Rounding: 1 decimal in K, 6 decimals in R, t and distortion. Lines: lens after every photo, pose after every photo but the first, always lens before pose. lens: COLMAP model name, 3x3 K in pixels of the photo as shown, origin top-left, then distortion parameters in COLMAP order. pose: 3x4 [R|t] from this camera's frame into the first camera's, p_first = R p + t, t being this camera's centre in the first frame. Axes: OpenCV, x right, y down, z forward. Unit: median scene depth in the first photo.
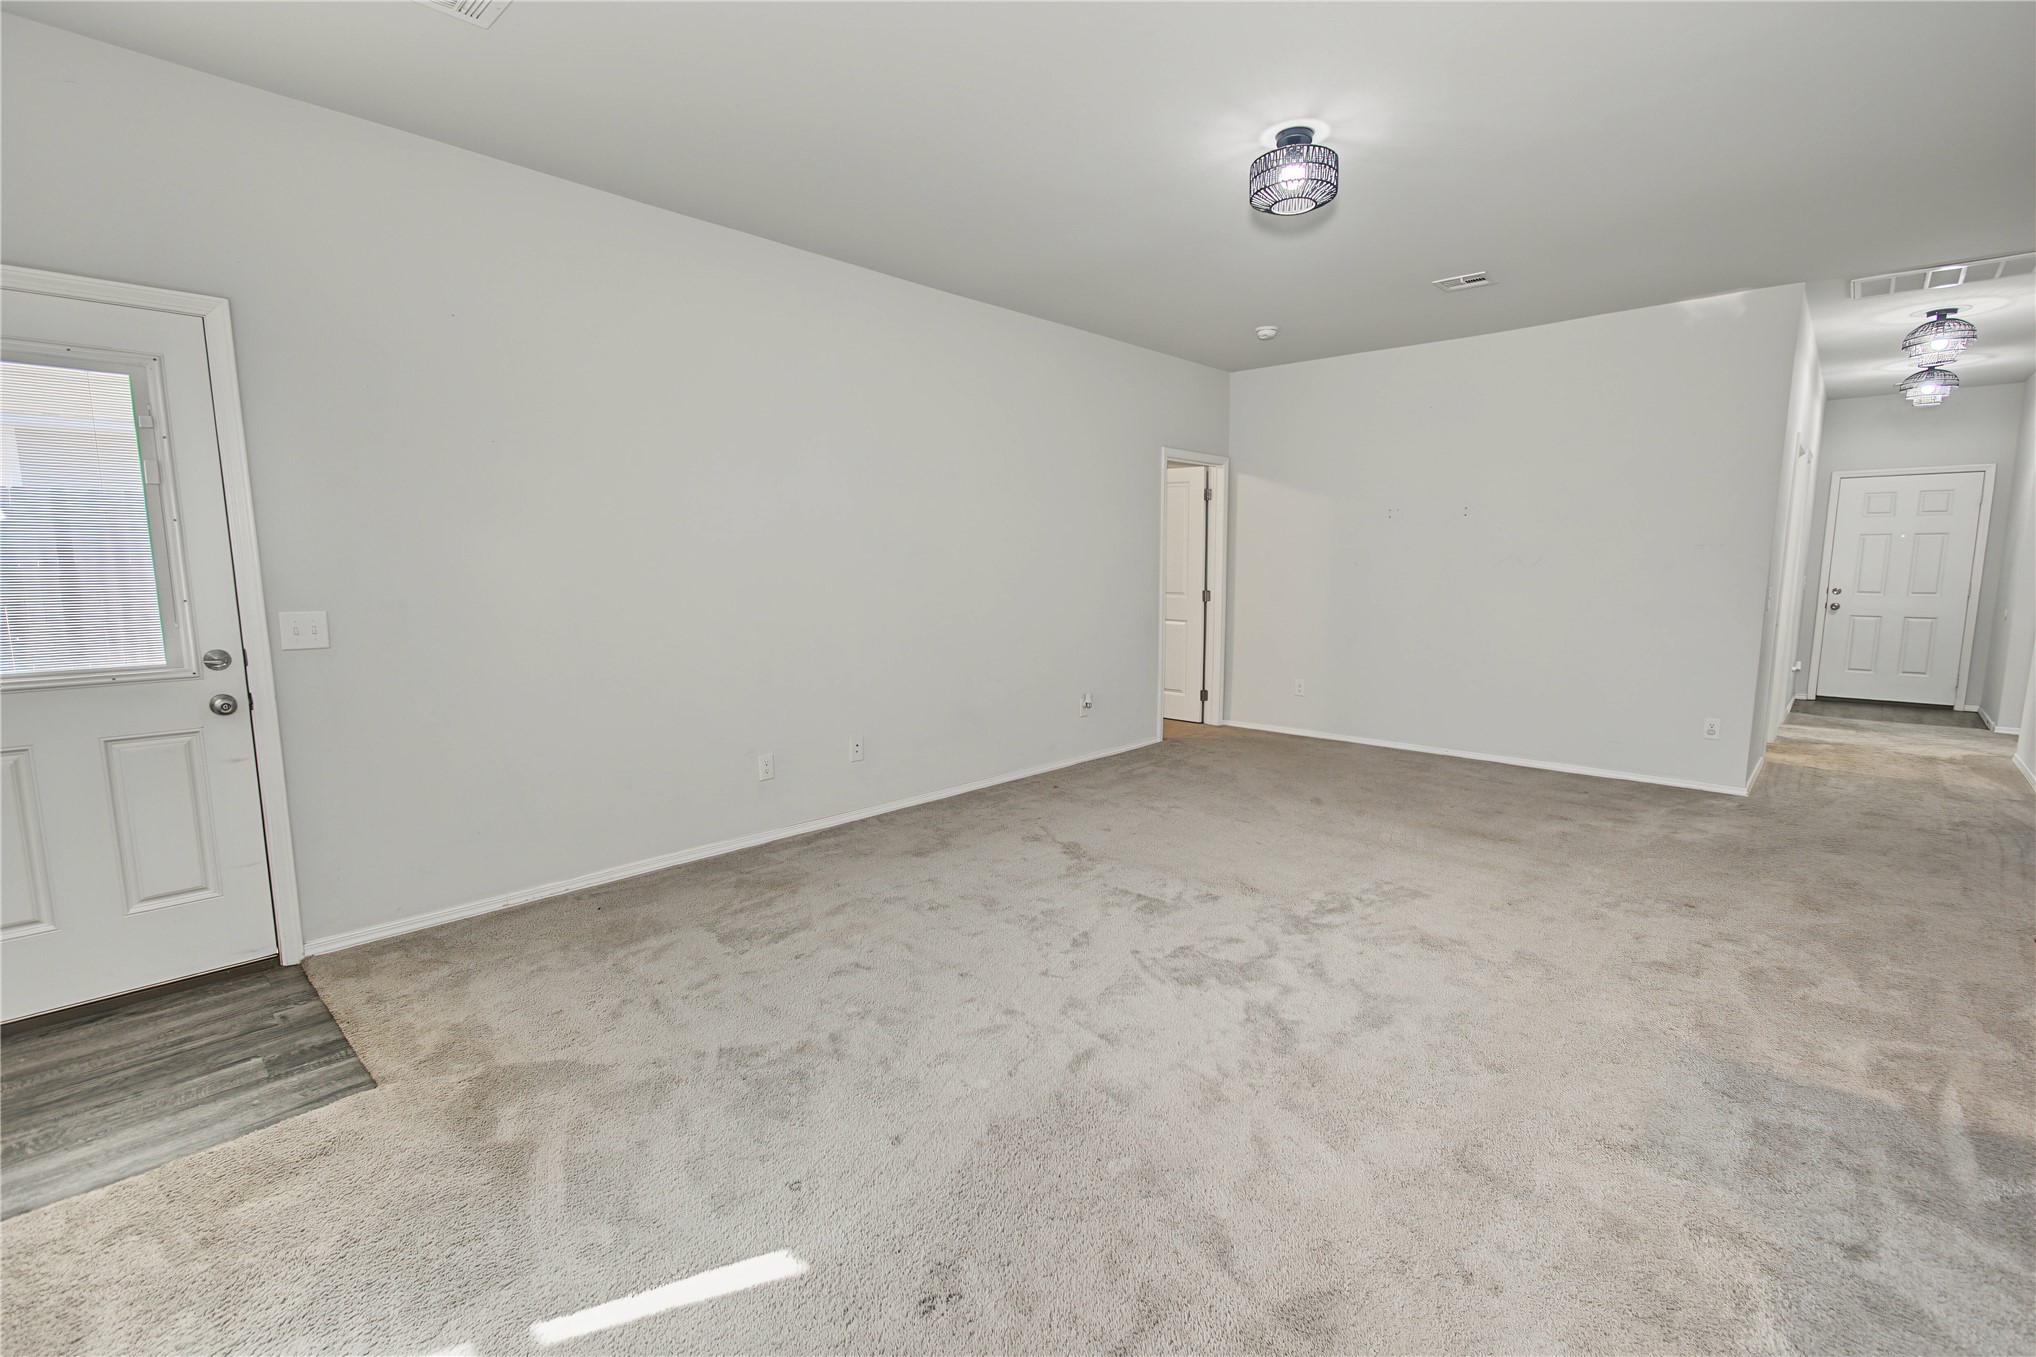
lens RADIAL K [[917.3, 0, 1044.2], [0, 917.3, 674.1], [0, 0, 1]] dist [0.001268, 0.004347]
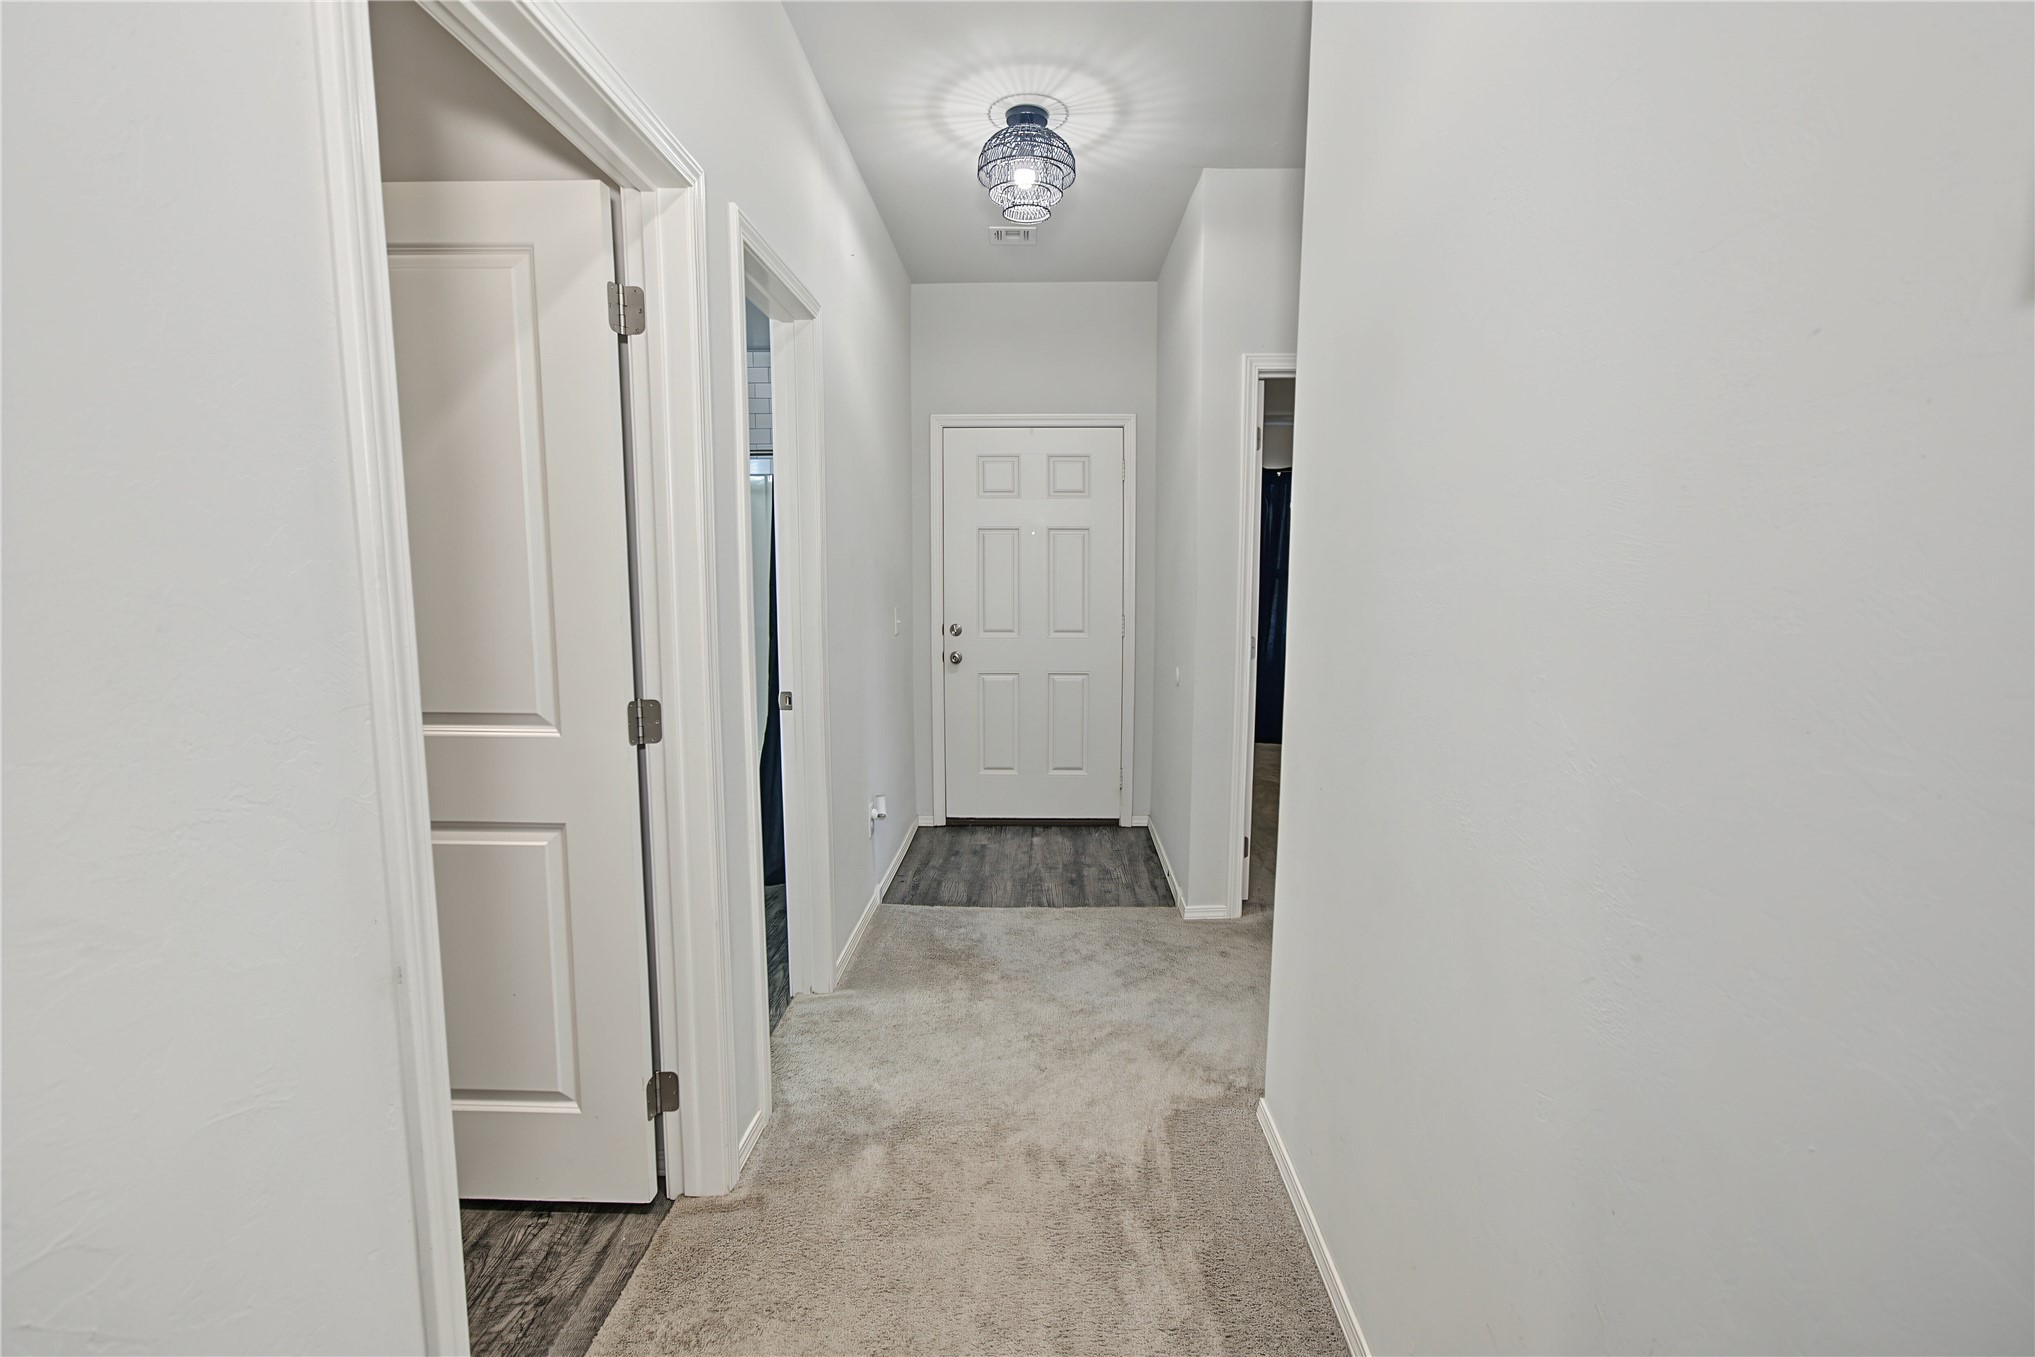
lens RADIAL K [[916.9, 0, 1016.3], [0, 916.9, 675.9], [0, 0, 1]] dist [0.001268, 0.004347]
pose [[0.769449, -0.068613, 0.635012, 0.540512], [0.080168, 0.996725, 0.010555, -0.066545], [-0.633657, 0.042786, 0.772430, 0.554296]]
